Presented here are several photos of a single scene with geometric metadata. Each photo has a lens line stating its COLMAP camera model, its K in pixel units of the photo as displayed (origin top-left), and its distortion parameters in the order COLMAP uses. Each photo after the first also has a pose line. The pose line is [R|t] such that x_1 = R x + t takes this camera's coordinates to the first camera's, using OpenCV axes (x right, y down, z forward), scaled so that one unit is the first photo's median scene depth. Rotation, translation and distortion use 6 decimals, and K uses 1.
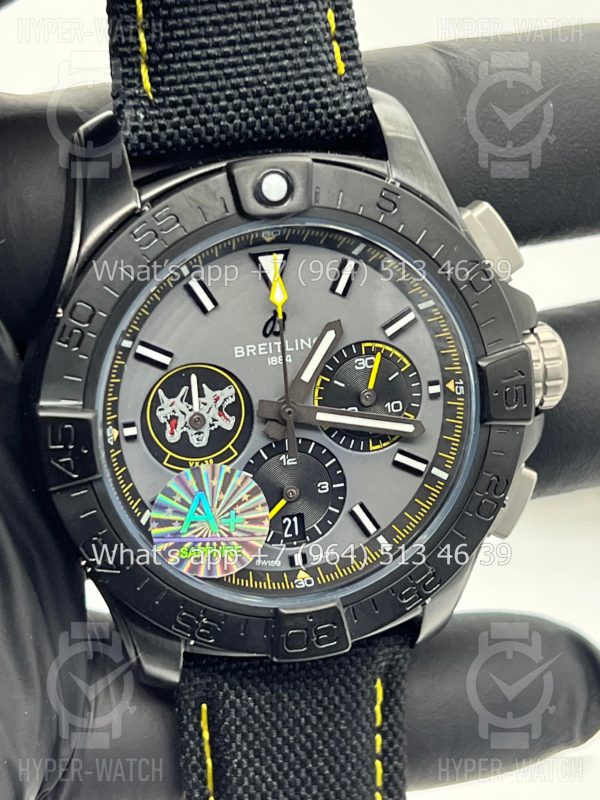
lens RADIAL K [[1749.1, 0, 284.0], [0, 1749.1, 425.0], [0, 0, 1]] dist [0.186948, 0.000000]
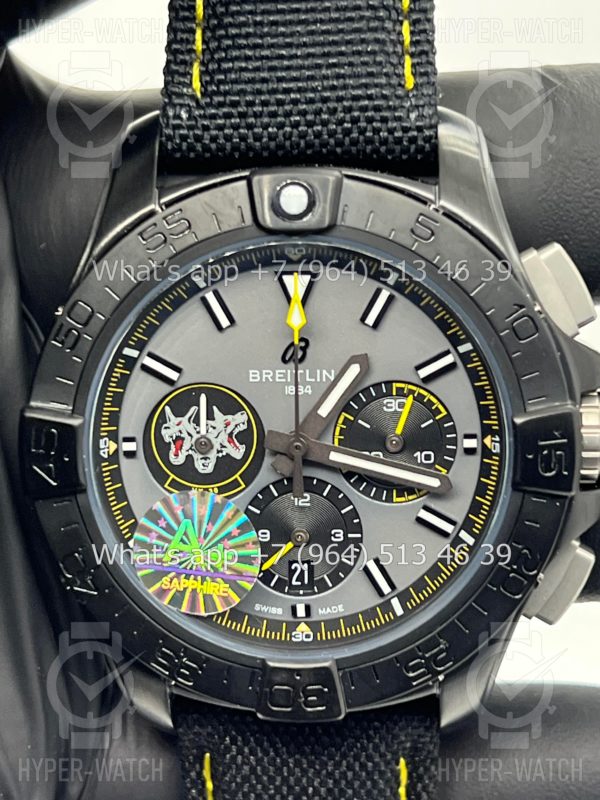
lens RADIAL K [[1749.1, 0, 302.5], [0, 1749.1, 422.9], [0, 0, 1]] dist [0.186948, 0.000000]
pose [[0.960517, 0.117341, -0.252265, 0.232853], [-0.128466, 0.991318, -0.028030, 0.005477], [0.246785, 0.059331, 0.967252, 0.111708]]
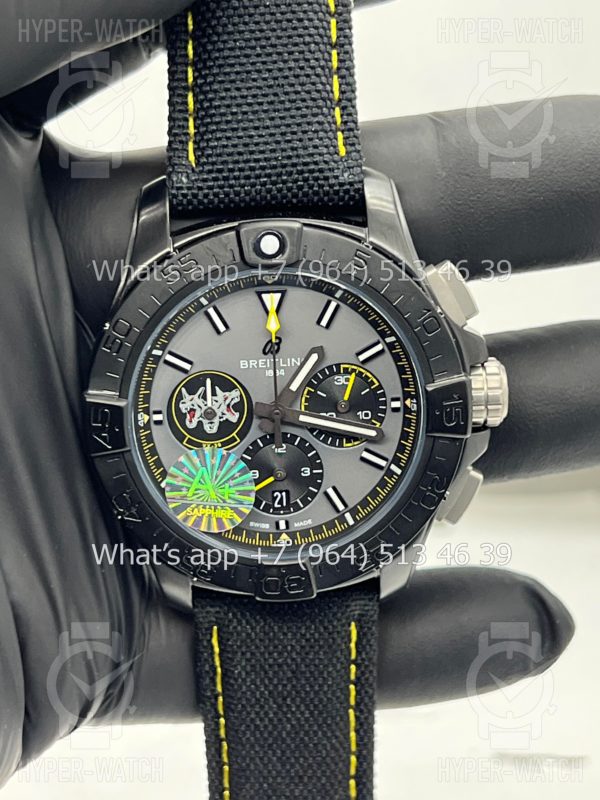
lens RADIAL K [[1749.1, 0, 297.4], [0, 1749.1, 444.0], [0, 0, 1]] dist [0.186948, 0.000000]
pose [[0.980945, 0.090829, -0.171746, 0.243699], [-0.083240, 0.995229, 0.050896, -0.051993], [0.175549, -0.035630, 0.983826, -0.291154]]
